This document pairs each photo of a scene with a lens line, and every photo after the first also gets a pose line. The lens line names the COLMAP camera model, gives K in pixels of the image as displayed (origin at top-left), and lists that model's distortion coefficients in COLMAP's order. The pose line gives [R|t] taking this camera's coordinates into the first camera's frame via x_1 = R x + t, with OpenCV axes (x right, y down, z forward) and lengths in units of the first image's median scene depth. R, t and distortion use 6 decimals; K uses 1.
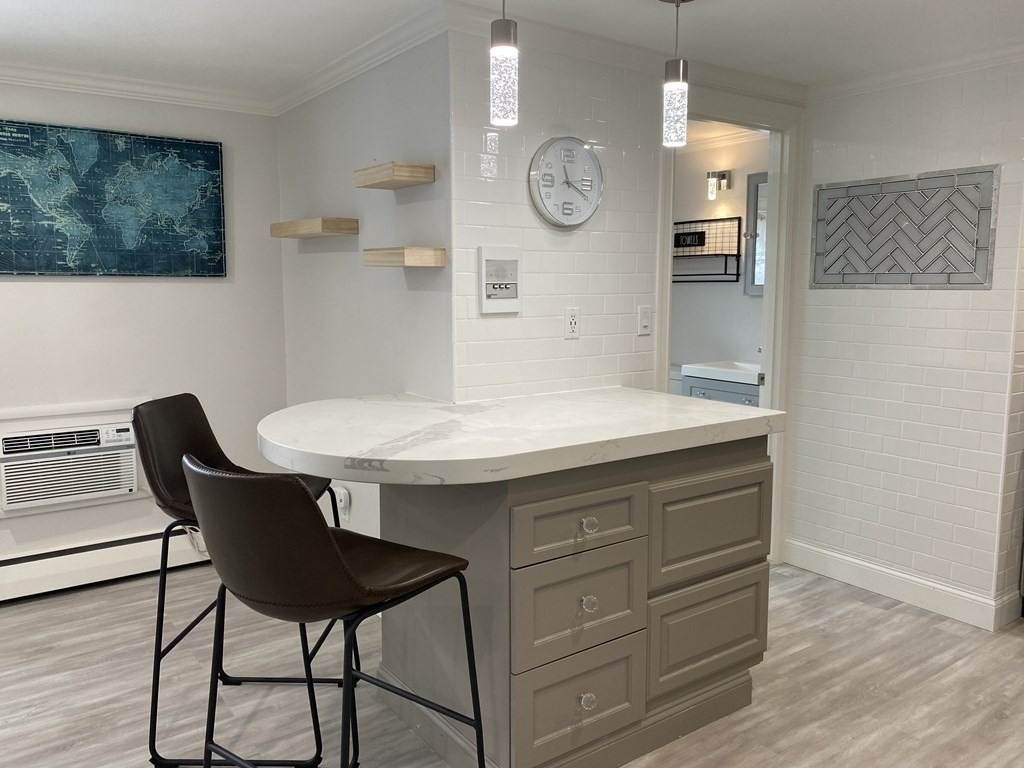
lens RADIAL K [[781.4, 0, 522.7], [0, 781.4, 377.7], [0, 0, 1]] dist [0.043579, -0.059054]
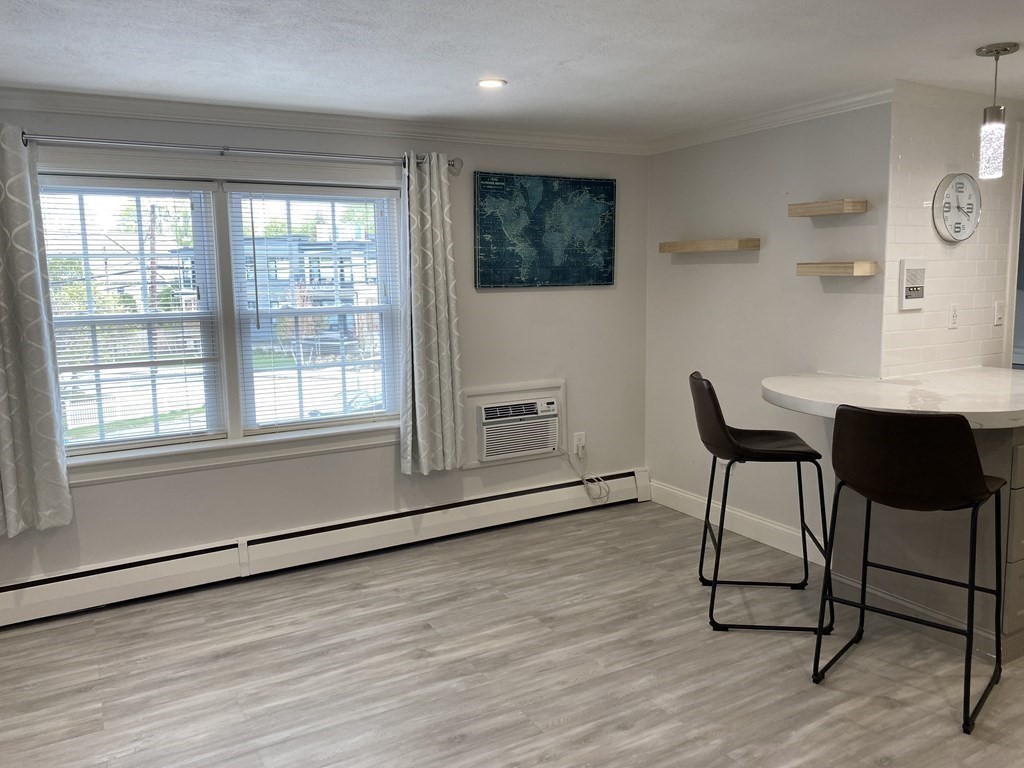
lens RADIAL K [[781.4, 0, 503.1], [0, 781.4, 374.6], [0, 0, 1]] dist [0.043579, -0.059054]
pose [[0.992983, -0.006401, -0.118082, -0.477747], [0.007130, 0.999958, 0.005757, 0.011761], [0.118040, -0.006559, 0.992987, -0.336839]]
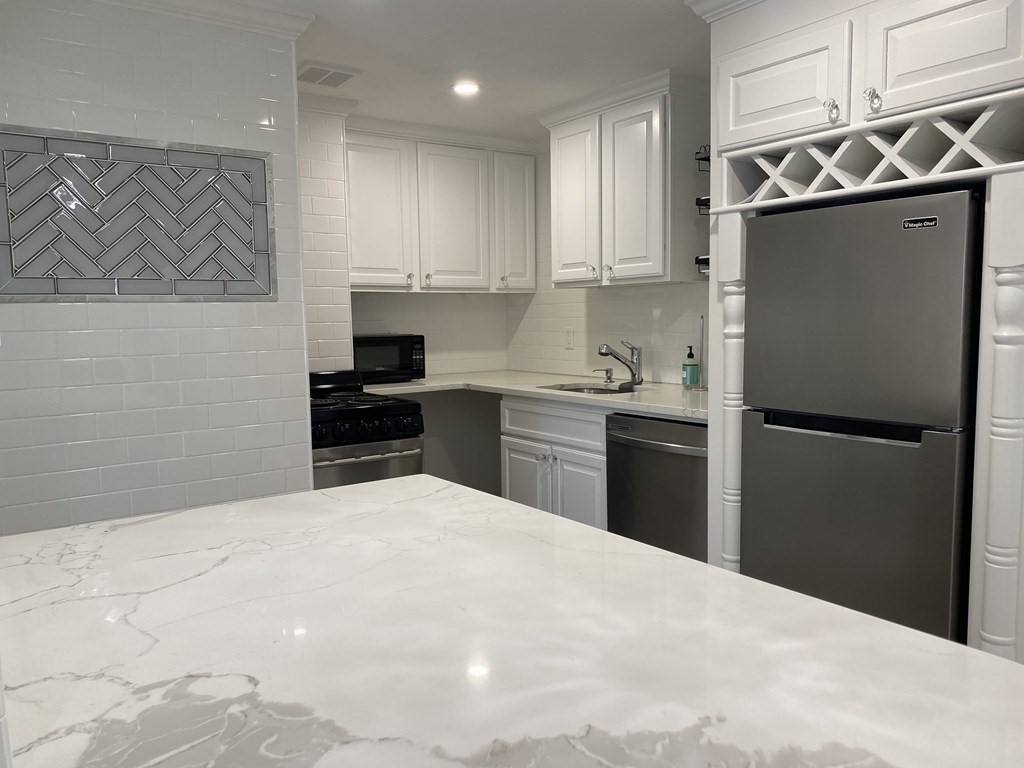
lens RADIAL K [[781.4, 0, 508.9], [0, 781.4, 387.3], [0, 0, 1]] dist [0.043579, -0.059054]
pose [[0.004999, -0.093600, 0.995597, -0.239905], [0.137770, 0.986180, 0.092023, -0.061015], [-0.990452, 0.136704, 0.017826, 0.717845]]
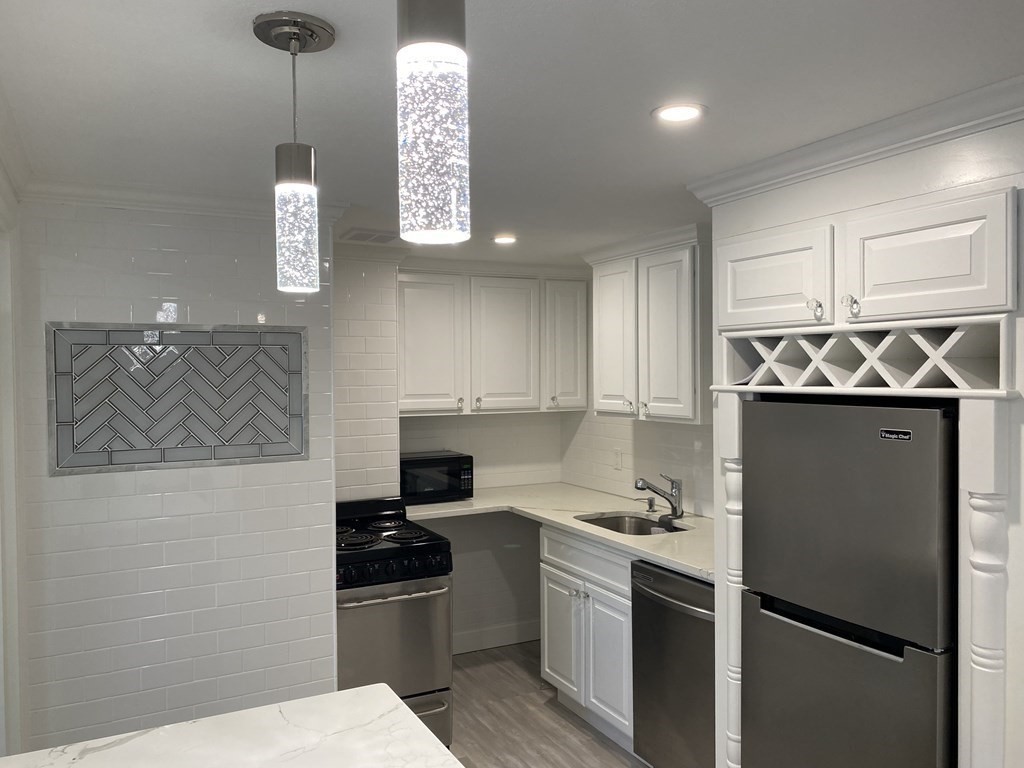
lens RADIAL K [[781.4, 0, 506.6], [0, 781.4, 380.8], [0, 0, 1]] dist [0.043579, -0.059054]
pose [[0.146627, -0.016270, 0.989058, -0.263768], [0.127727, 0.991806, -0.002620, -0.163281], [-0.980911, 0.126714, 0.147504, 0.597648]]
